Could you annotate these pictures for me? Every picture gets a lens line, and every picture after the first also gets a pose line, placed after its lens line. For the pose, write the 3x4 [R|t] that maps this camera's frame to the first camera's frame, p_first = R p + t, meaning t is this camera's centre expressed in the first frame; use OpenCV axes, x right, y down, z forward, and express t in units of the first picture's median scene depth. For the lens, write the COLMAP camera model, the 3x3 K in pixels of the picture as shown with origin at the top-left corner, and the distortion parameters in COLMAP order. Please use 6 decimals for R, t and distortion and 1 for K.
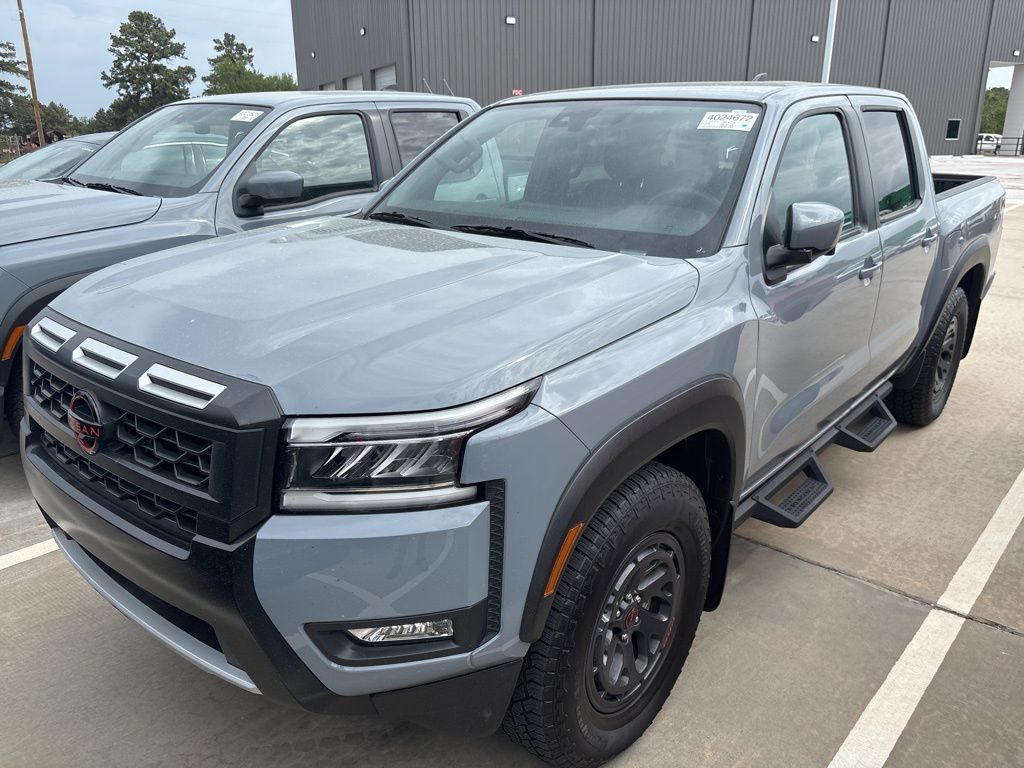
lens RADIAL K [[843.0, 0, 510.6], [0, 843.0, 393.1], [0, 0, 1]] dist [0.004246, -0.005706]
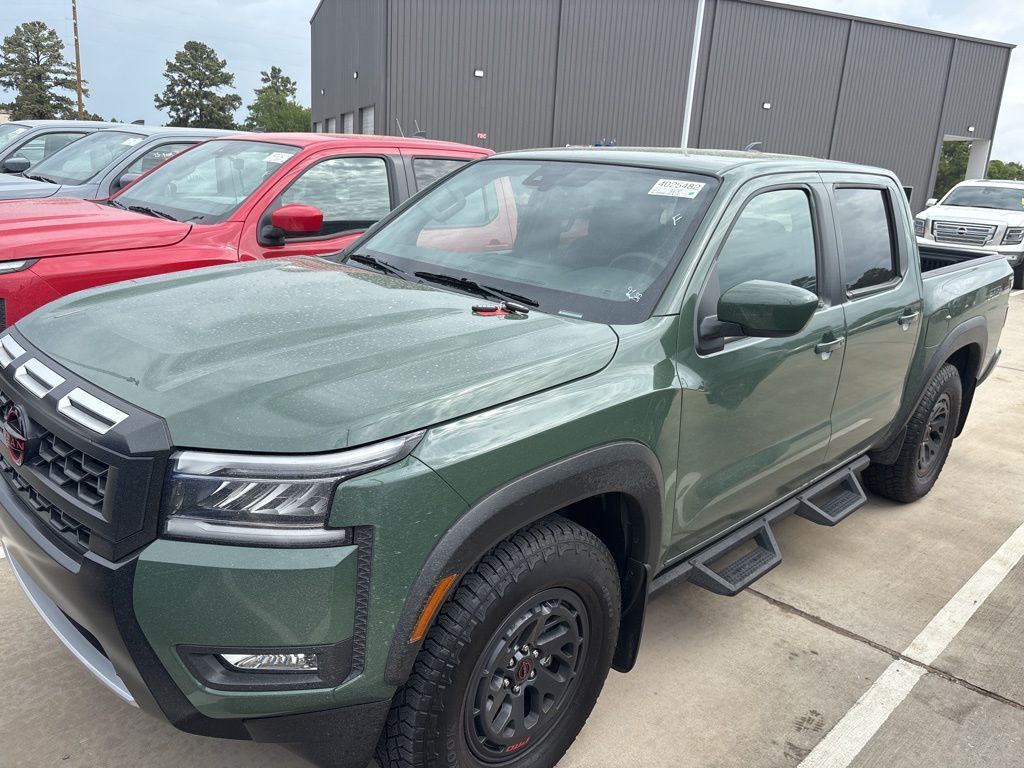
lens RADIAL K [[843.0, 0, 512.1], [0, 843.0, 385.5], [0, 0, 1]] dist [0.004246, -0.005706]
pose [[0.994604, 0.082213, -0.063273, 0.189984], [-0.084935, 0.995518, -0.041601, -0.037615], [0.059570, 0.046751, 0.997129, -0.041257]]
